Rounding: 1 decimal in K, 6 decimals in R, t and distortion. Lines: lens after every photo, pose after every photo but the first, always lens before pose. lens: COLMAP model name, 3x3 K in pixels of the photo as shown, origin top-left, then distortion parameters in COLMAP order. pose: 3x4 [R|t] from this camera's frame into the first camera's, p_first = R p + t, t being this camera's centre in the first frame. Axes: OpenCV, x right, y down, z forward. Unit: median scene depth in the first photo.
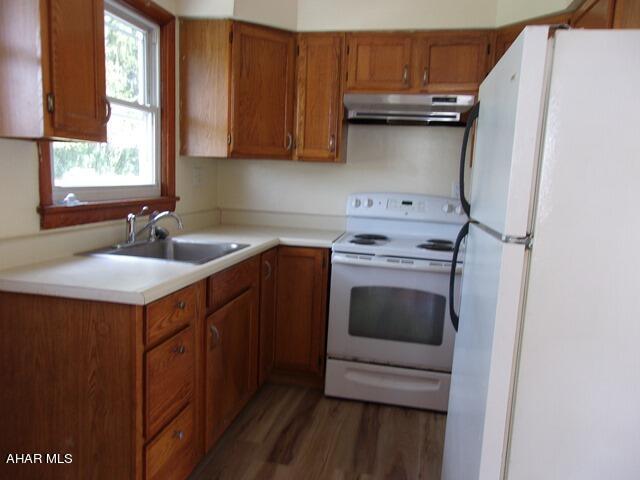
lens RADIAL K [[498.9, 0, 320.0], [0, 498.9, 240.0], [0, 0, 1]] dist [-0.008125, 0.001686]
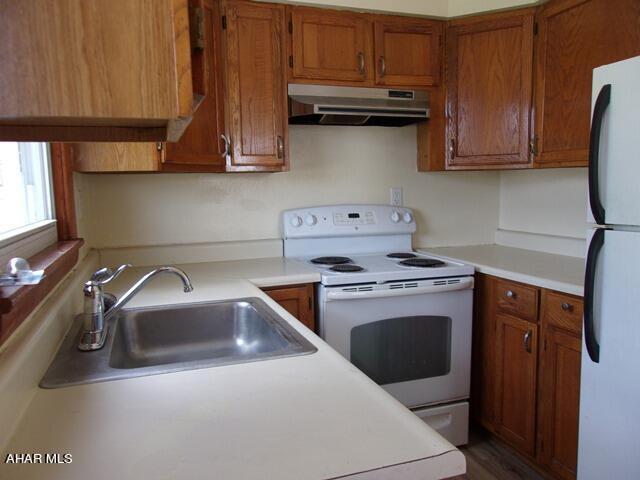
lens RADIAL K [[498.9, 0, 320.0], [0, 498.9, 240.0], [0, 0, 1]] dist [-0.008125, 0.001686]
pose [[0.865766, -0.112584, 0.487621, -0.320178], [0.123661, 0.992279, 0.009543, -0.052169], [-0.484930, 0.052038, 0.873003, 0.310268]]
